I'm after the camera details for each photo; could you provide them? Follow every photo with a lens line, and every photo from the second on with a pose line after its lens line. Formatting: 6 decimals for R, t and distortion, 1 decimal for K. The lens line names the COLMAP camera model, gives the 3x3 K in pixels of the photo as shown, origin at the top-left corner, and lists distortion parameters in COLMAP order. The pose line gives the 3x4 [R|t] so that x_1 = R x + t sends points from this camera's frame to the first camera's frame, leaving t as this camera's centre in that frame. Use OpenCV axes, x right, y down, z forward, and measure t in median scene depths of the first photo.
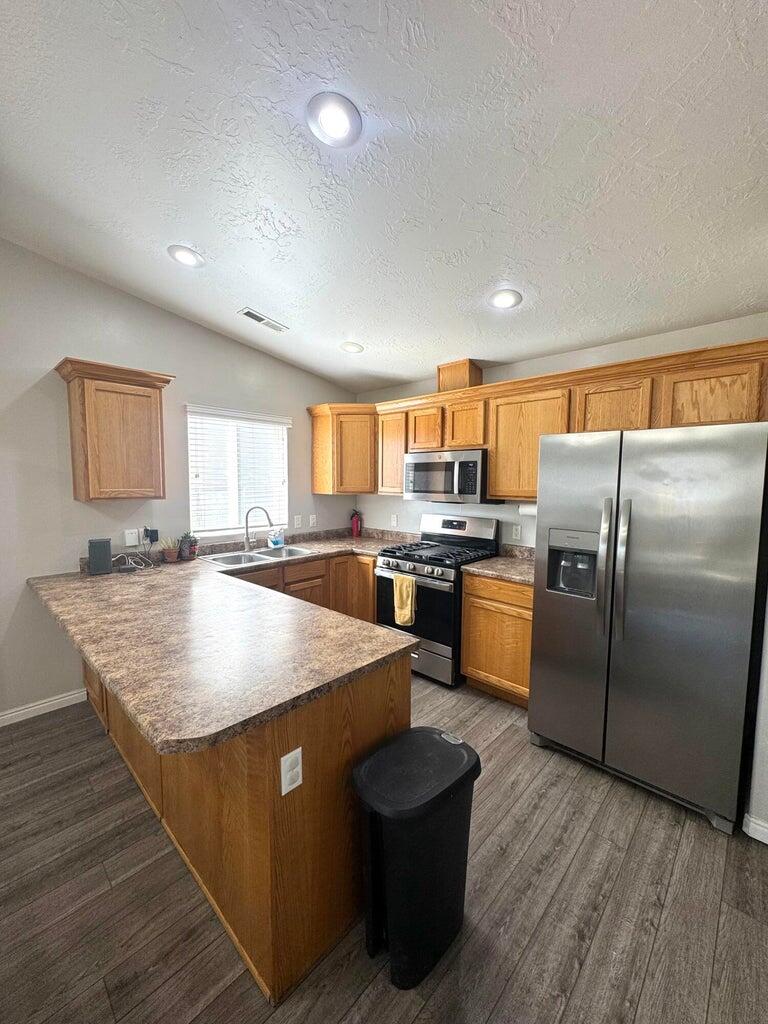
lens RADIAL K [[410.7, 0, 382.3], [0, 410.7, 511.8], [0, 0, 1]] dist [-0.002900, 0.001008]
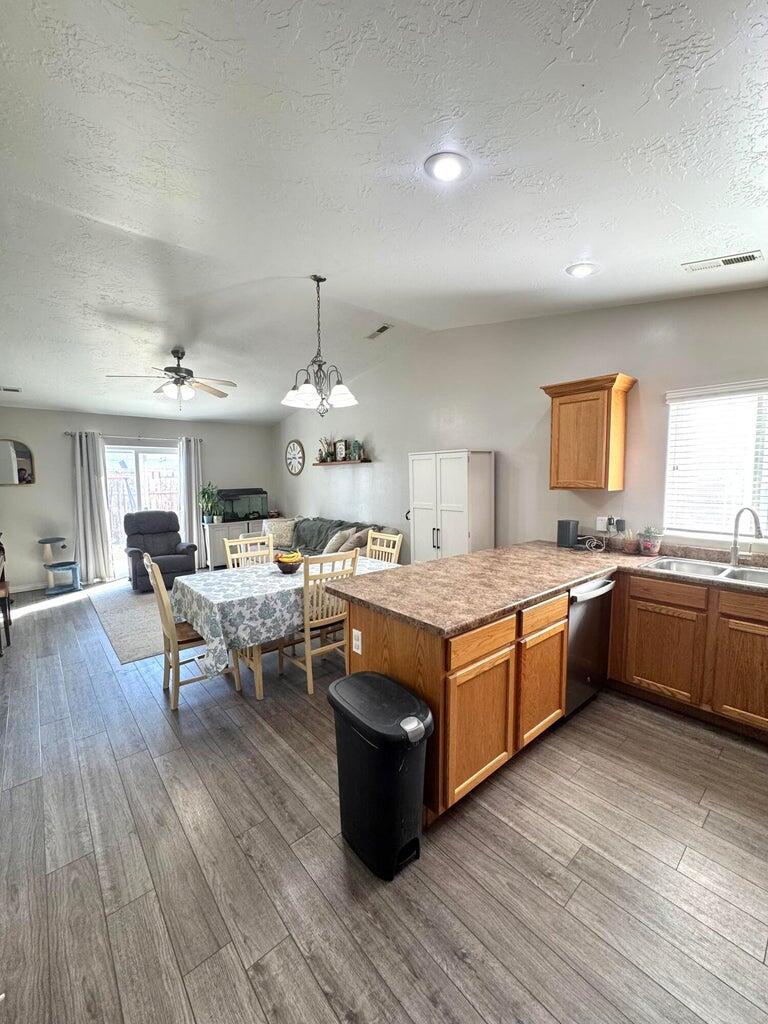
lens RADIAL K [[410.7, 0, 384.5], [0, 410.7, 513.2], [0, 0, 1]] dist [-0.002900, 0.001008]
pose [[-0.099341, 0.081025, -0.991749, 0.989662], [-0.076381, 0.993118, 0.088788, -0.038518], [0.992118, 0.084571, -0.092468, 0.860805]]
